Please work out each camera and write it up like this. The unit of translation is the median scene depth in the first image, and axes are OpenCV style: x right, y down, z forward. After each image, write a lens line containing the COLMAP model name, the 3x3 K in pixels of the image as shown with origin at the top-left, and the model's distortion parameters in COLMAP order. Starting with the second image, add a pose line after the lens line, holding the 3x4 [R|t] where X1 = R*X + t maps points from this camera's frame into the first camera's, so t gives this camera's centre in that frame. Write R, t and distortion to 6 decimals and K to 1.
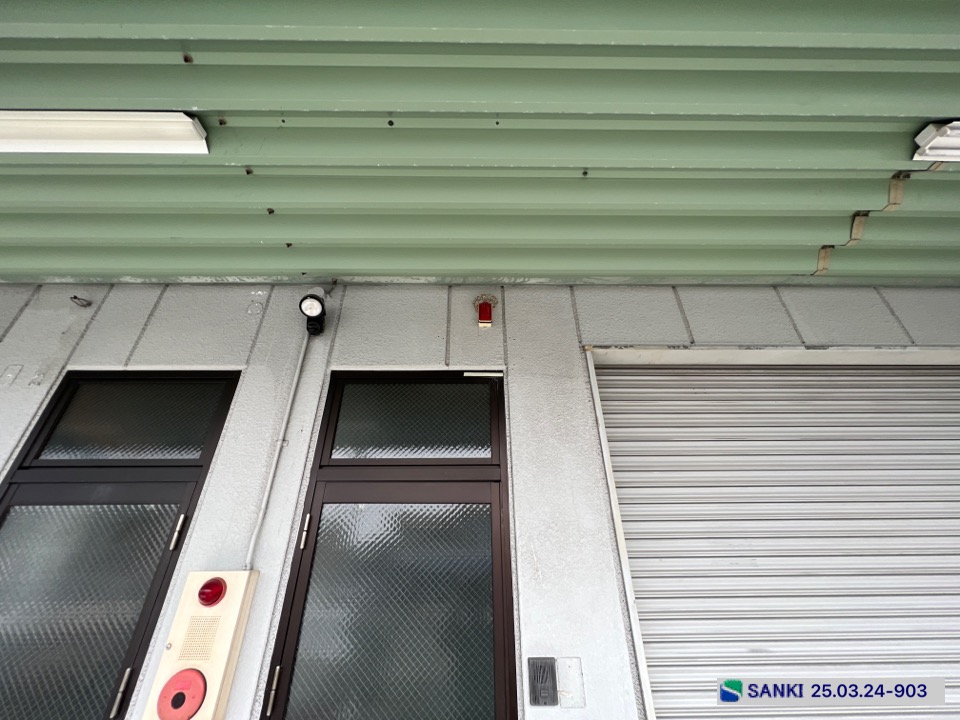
lens RADIAL K [[385.1, 0, 481.9], [0, 385.1, 363.1], [0, 0, 1]] dist [-0.001902, 0.000254]
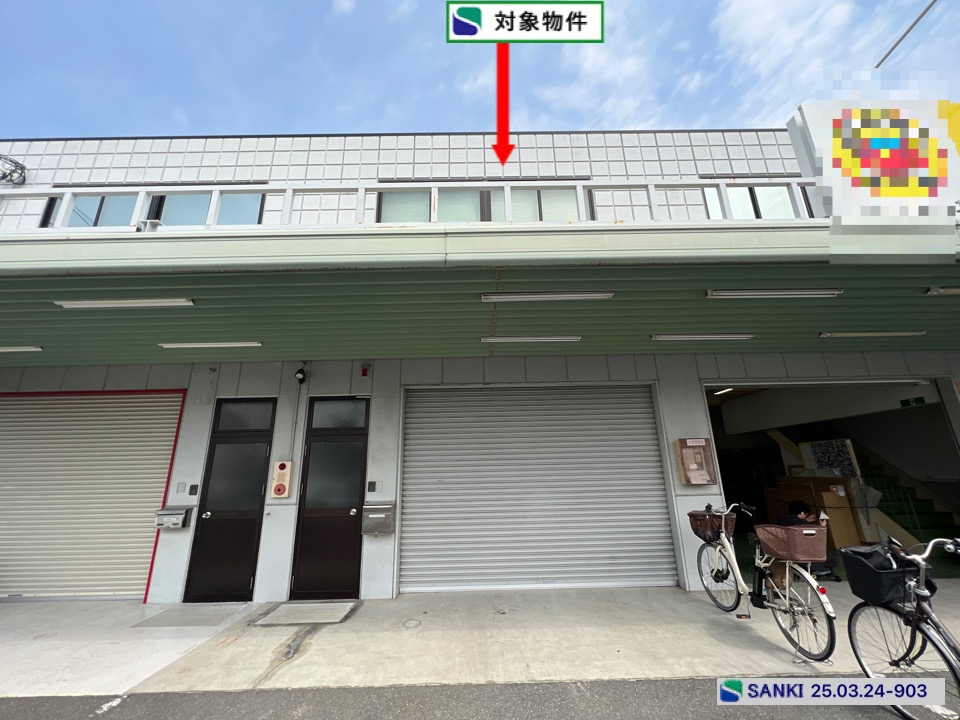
lens RADIAL K [[385.1, 0, 481.3], [0, 385.1, 362.6], [0, 0, 1]] dist [-0.001902, 0.000254]
pose [[0.999856, -0.014725, -0.008478, 0.906554], [0.016295, 0.972398, 0.232757, -0.868714], [0.004817, -0.232862, 0.972498, -1.697450]]
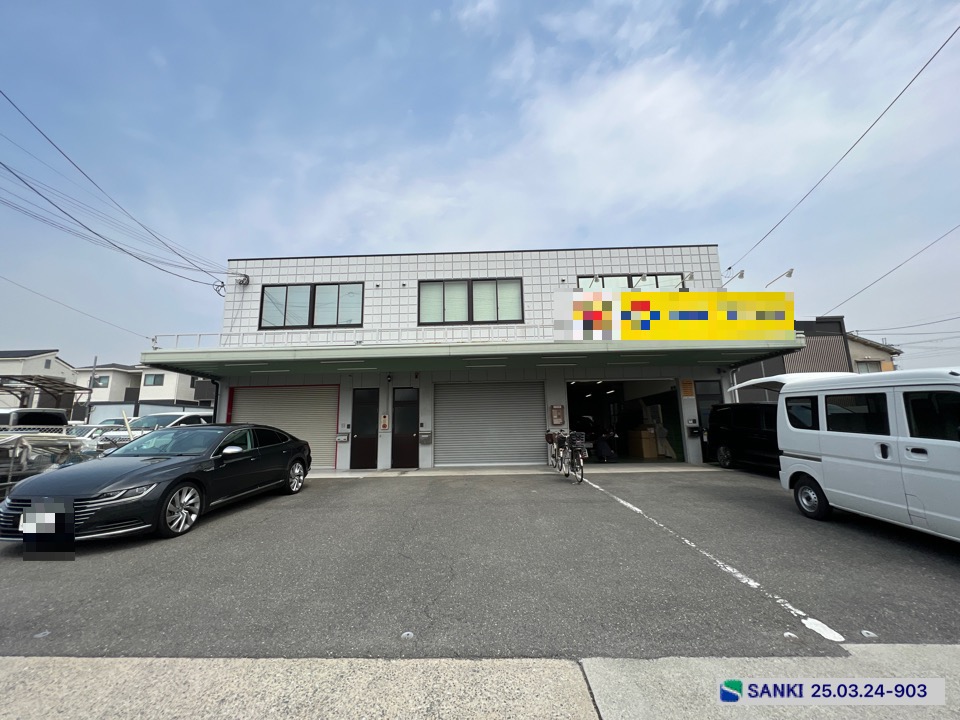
lens RADIAL K [[385.1, 0, 480.4], [0, 385.1, 361.6], [0, 0, 1]] dist [-0.001902, 0.000254]
pose [[0.998971, -0.018380, -0.041458, 1.372838], [0.030937, 0.944635, 0.326660, -2.487514], [0.033159, -0.327607, 0.944232, -4.980347]]
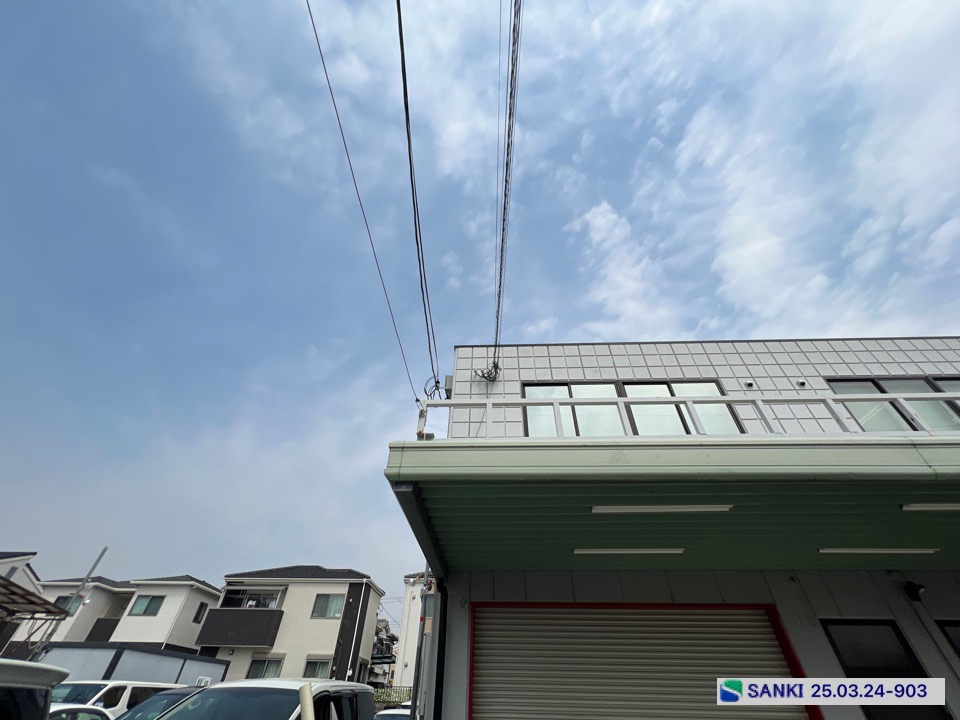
lens RADIAL K [[385.1, 0, 486.2], [0, 385.1, 360.4], [0, 0, 1]] dist [-0.001902, 0.000254]
pose [[0.998244, -0.019899, -0.055790, -2.945478], [0.006557, 0.973214, -0.229806, -0.998046], [0.058868, 0.229036, 0.971636, -1.793863]]
